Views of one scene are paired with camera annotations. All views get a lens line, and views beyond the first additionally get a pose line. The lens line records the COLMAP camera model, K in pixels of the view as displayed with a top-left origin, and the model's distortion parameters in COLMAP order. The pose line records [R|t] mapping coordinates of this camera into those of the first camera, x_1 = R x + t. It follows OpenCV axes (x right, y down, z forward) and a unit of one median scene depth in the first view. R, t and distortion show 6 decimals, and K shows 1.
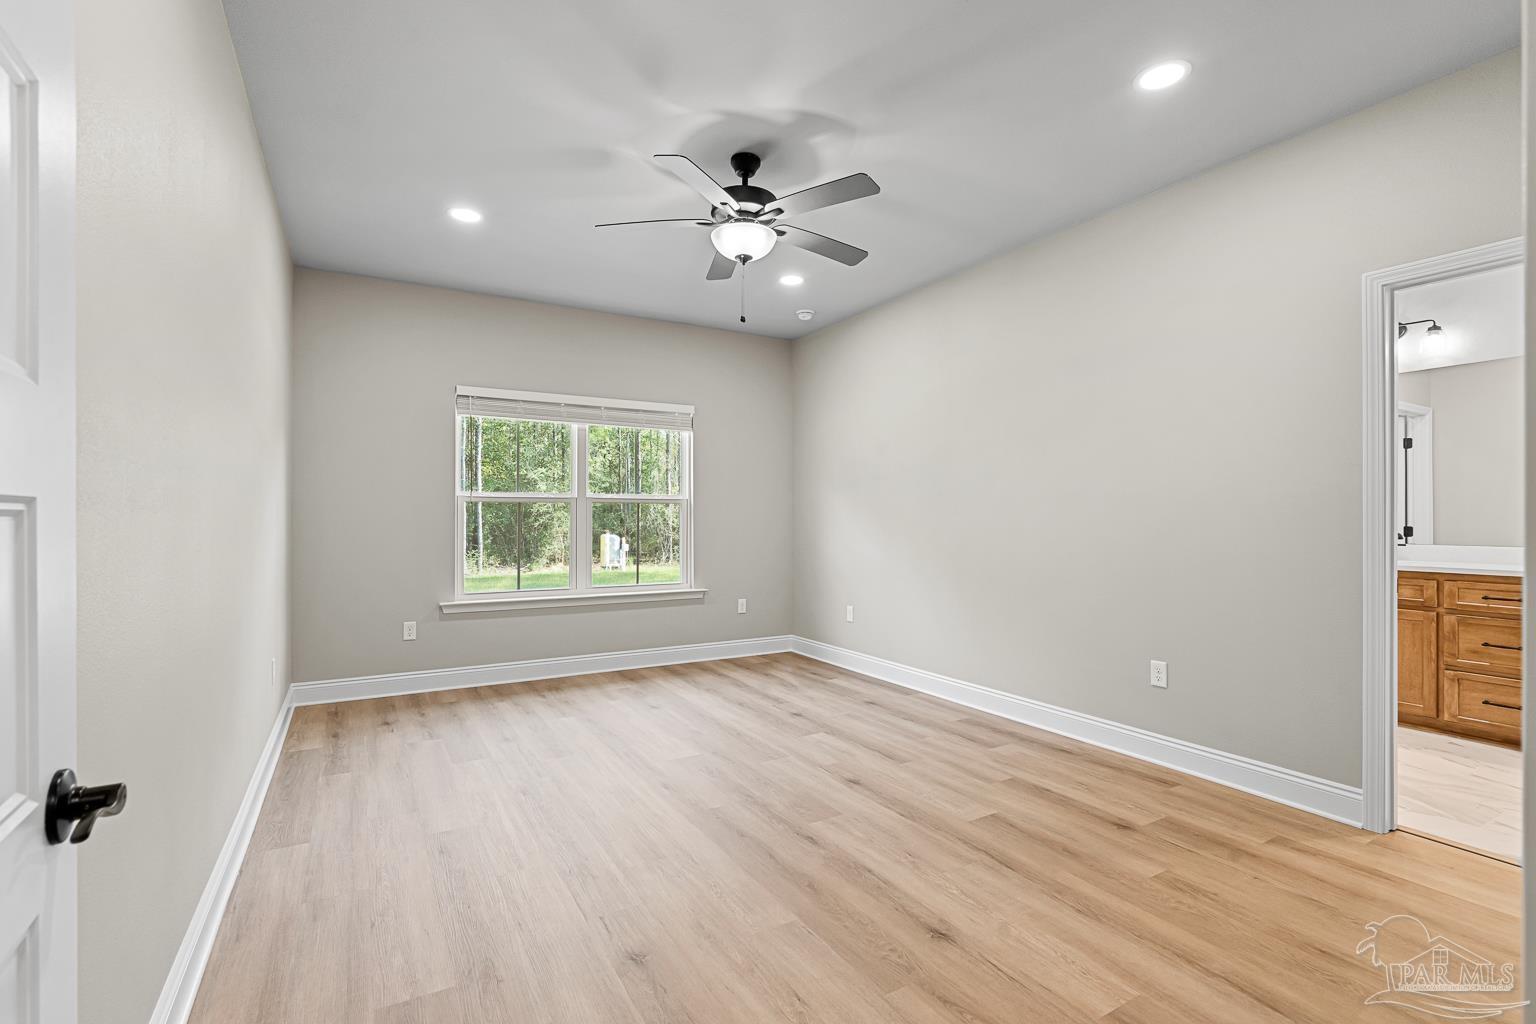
lens RADIAL K [[694.5, 0, 761.4], [0, 694.5, 512.6], [0, 0, 1]] dist [-0.003255, -0.000448]
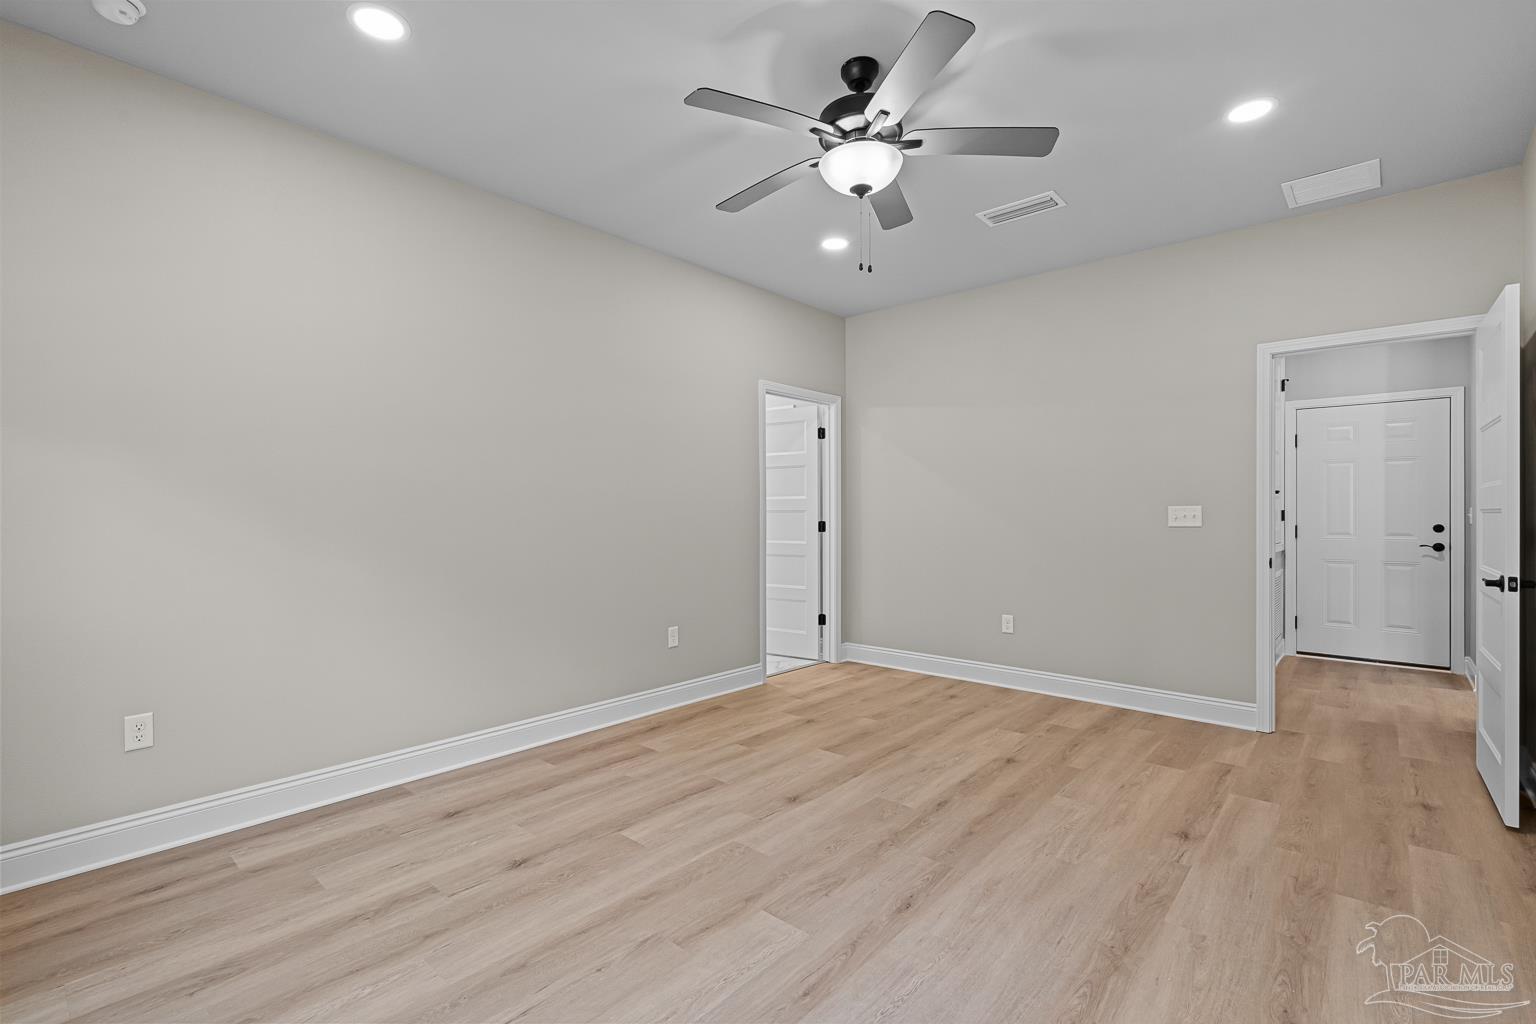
lens RADIAL K [[697.6, 0, 760.7], [0, 697.6, 516.7], [0, 0, 1]] dist [-0.004044, 0.001138]
pose [[-0.313075, -0.003481, 0.949722, -0.678549], [-0.004703, 0.999987, 0.002115, 0.010189], [-0.949717, -0.003804, -0.313087, 1.237992]]
